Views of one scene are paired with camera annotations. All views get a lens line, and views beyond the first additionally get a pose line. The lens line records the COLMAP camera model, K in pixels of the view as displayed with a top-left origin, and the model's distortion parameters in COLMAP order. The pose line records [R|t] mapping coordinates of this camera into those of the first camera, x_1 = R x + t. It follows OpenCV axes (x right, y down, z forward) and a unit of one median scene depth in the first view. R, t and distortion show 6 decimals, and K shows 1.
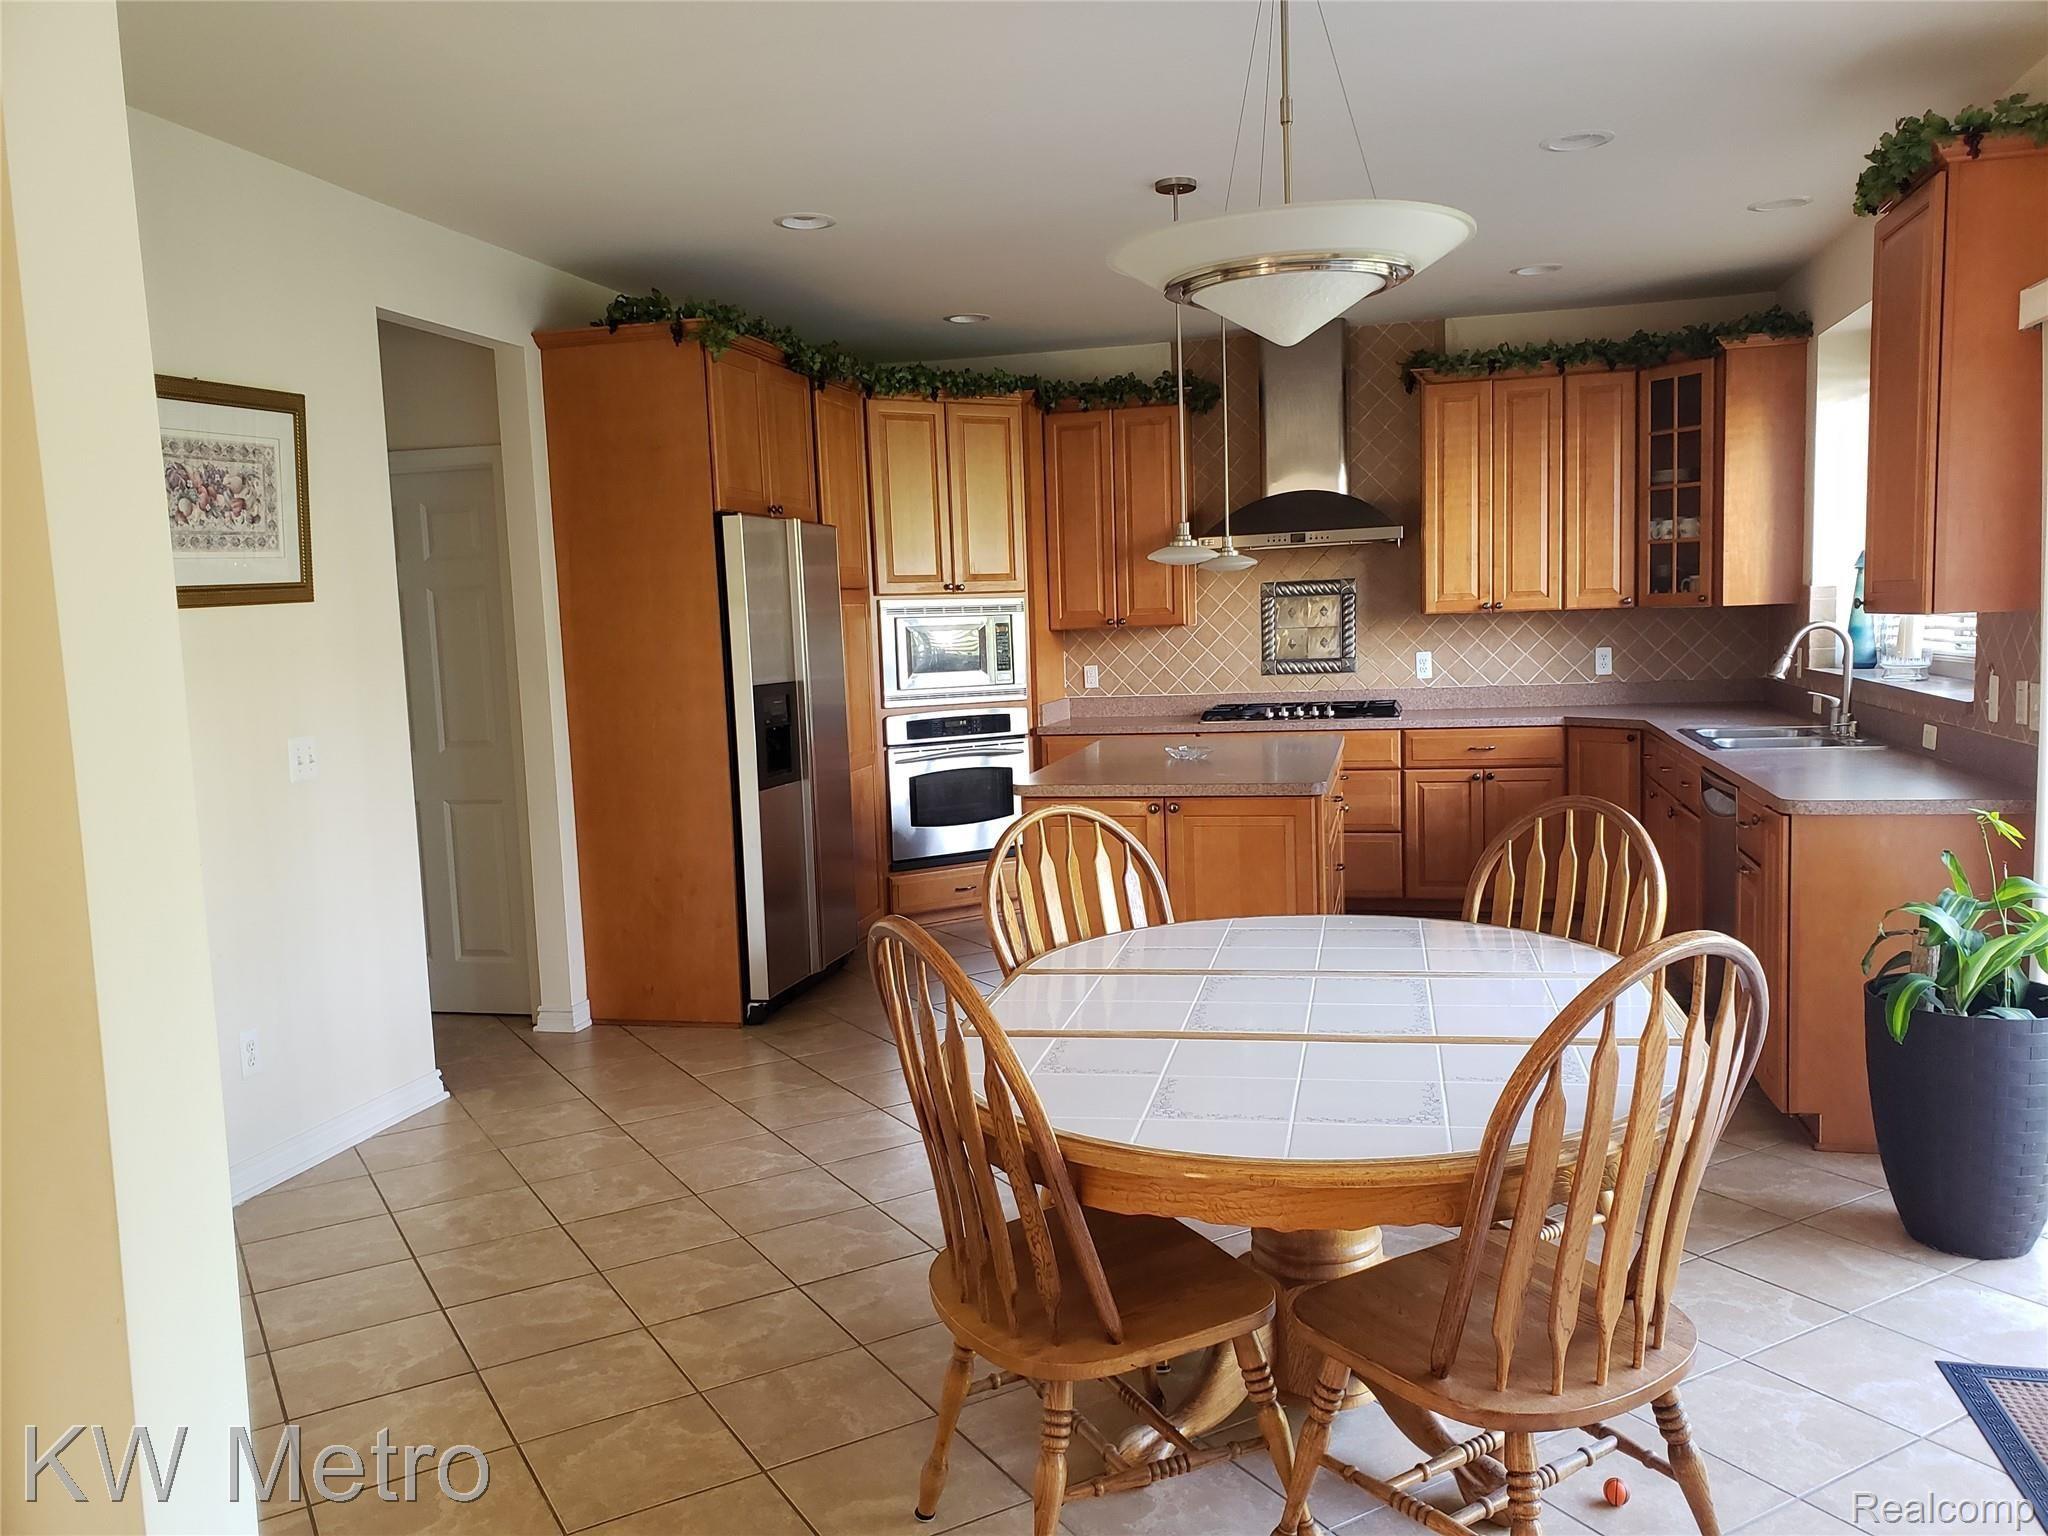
lens RADIAL K [[1591.6, 0, 1032.7], [0, 1591.6, 778.7], [0, 0, 1]] dist [0.035347, -0.025583]
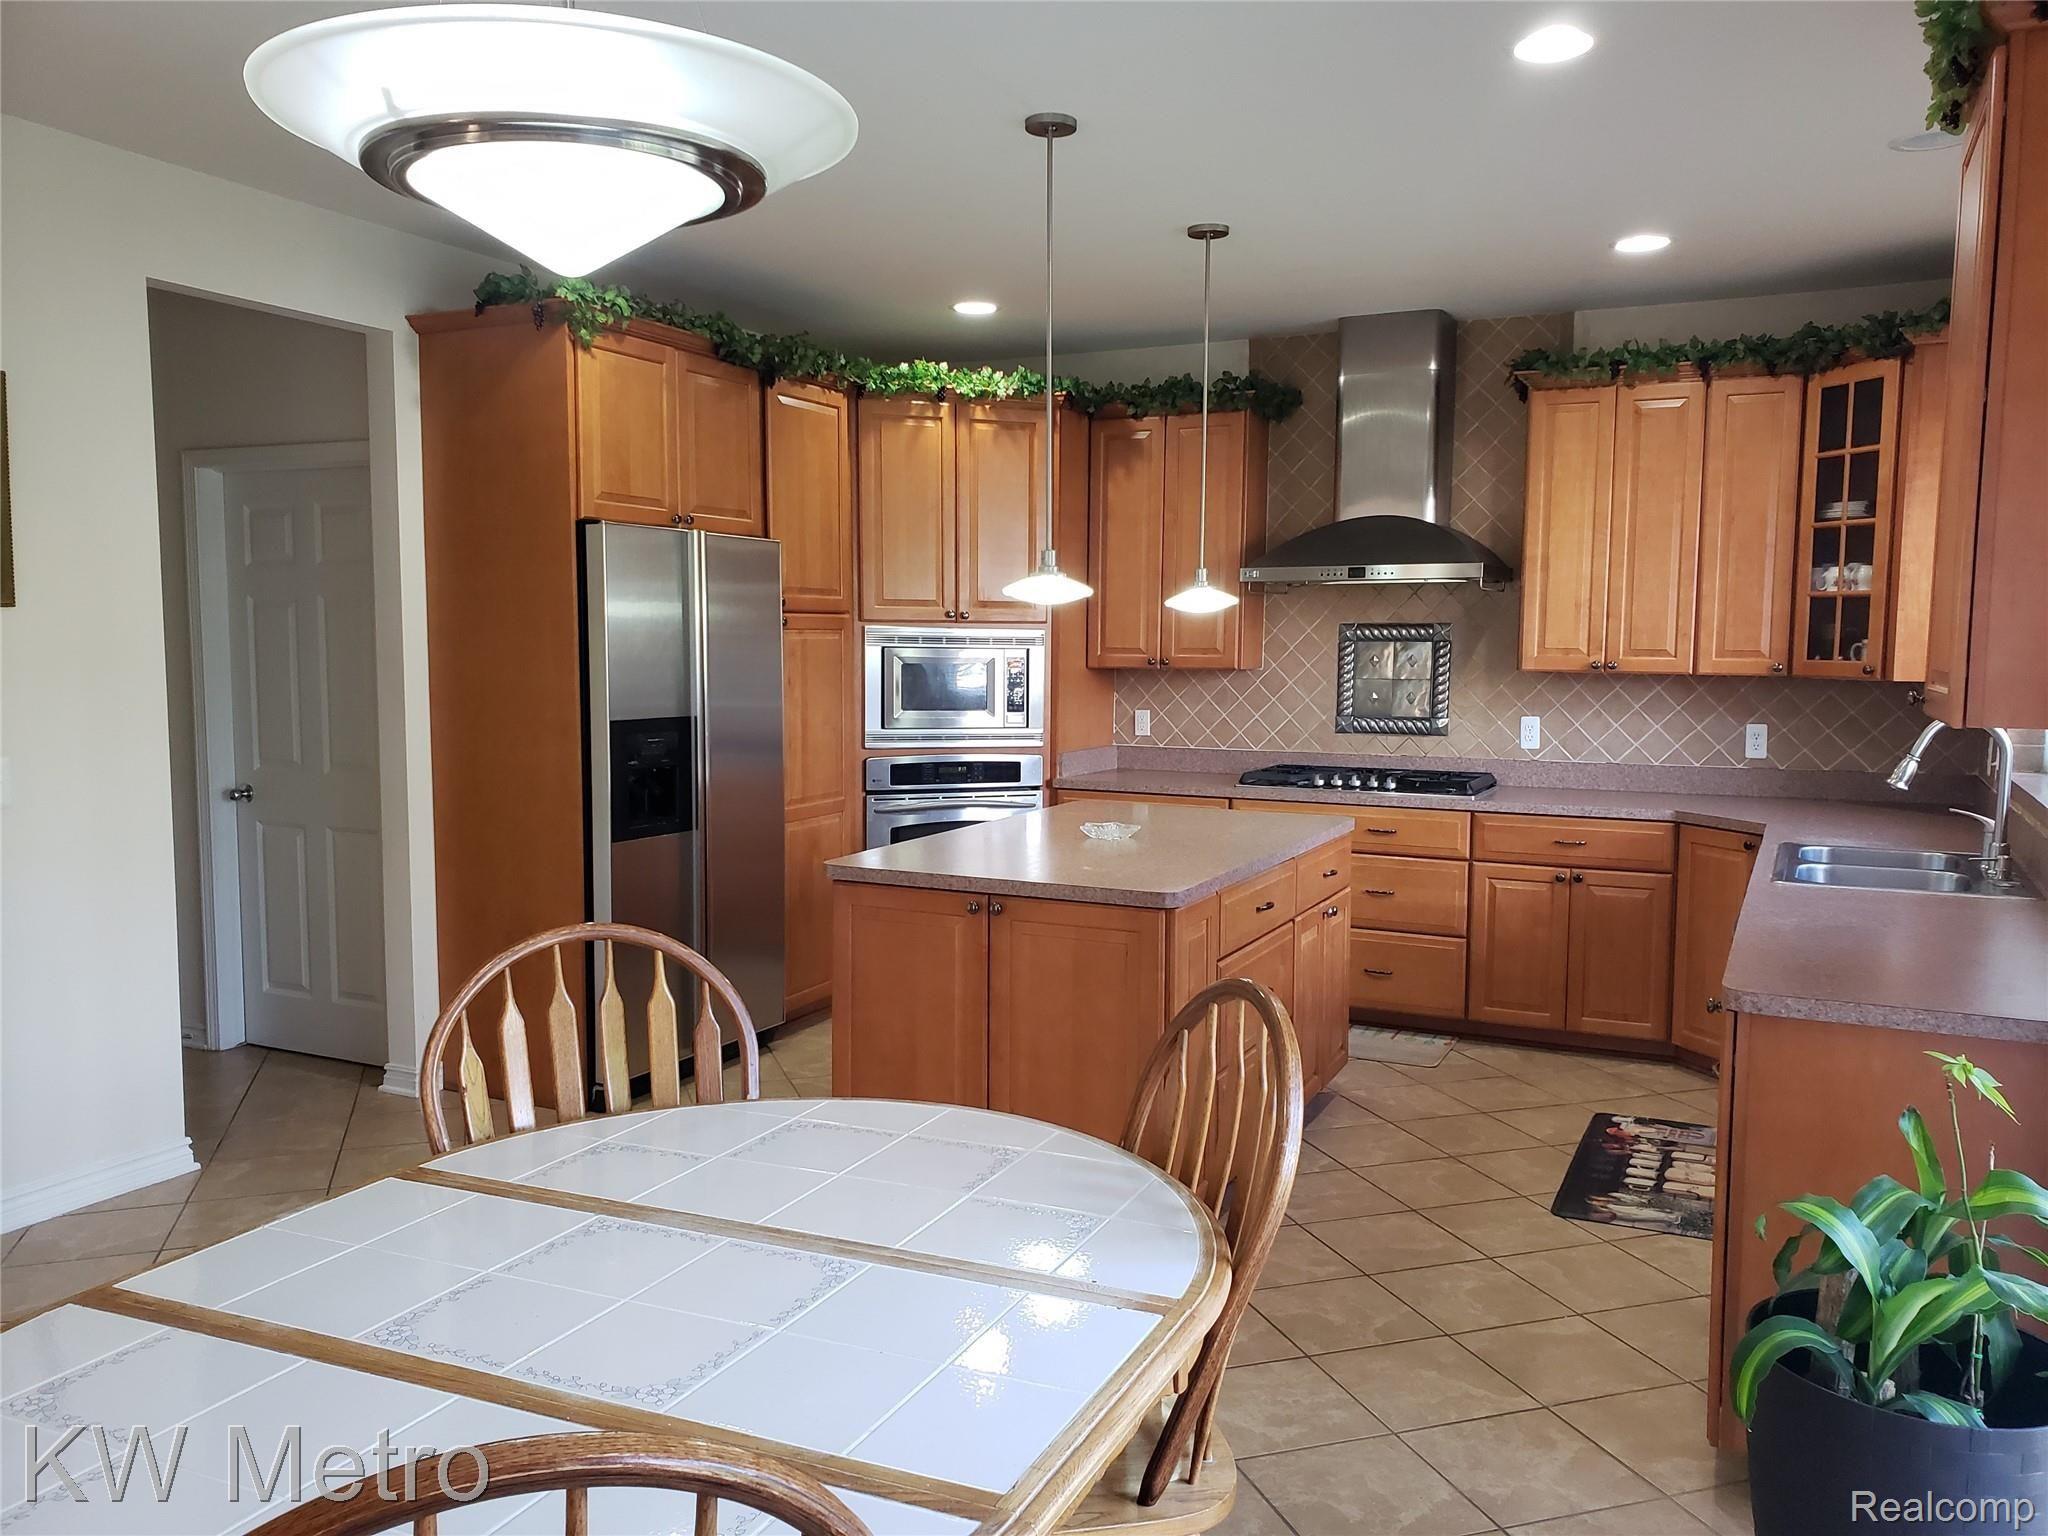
lens RADIAL K [[1591.6, 0, 1030.3], [0, 1591.6, 767.7], [0, 0, 1]] dist [0.035347, -0.025583]
pose [[0.975830, 0.060649, -0.209945, 0.250109], [-0.064007, 0.997907, -0.009228, -0.043172], [0.208946, 0.022442, 0.977670, 0.216011]]
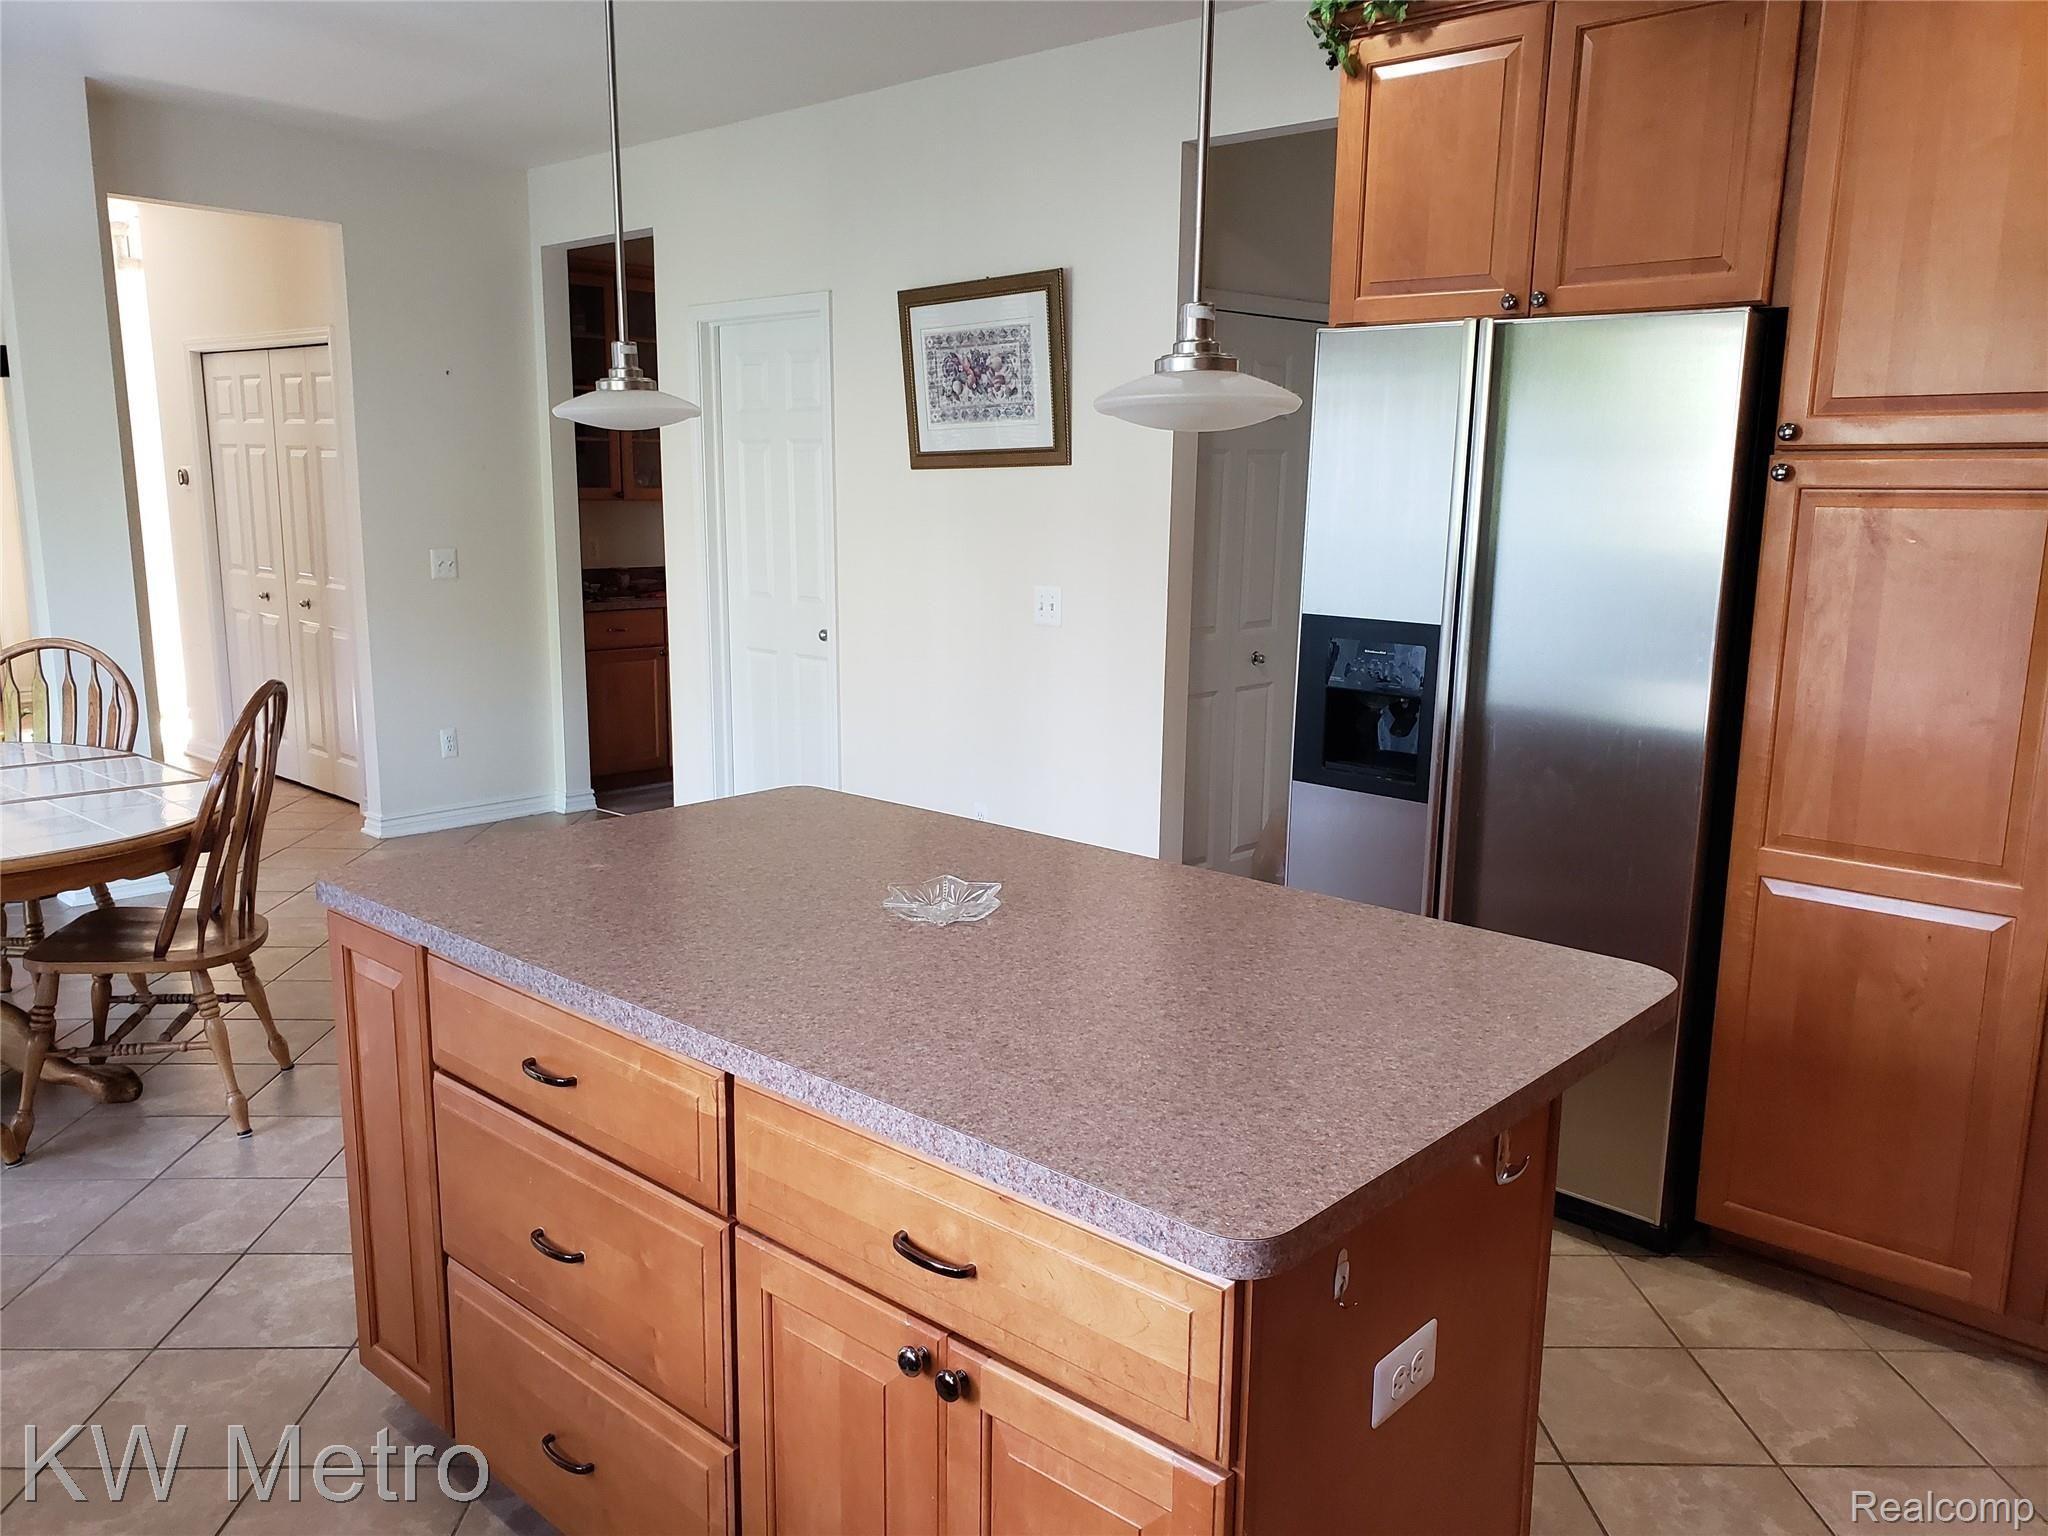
lens RADIAL K [[1591.6, 0, 1025.1], [0, 1591.6, 776.5], [0, 0, 1]] dist [0.035347, -0.025583]
pose [[-0.487099, 0.201787, -0.849715, 0.452629], [-0.081882, 0.958104, 0.274466, -0.174908], [0.869500, 0.203269, -0.450169, 1.303238]]
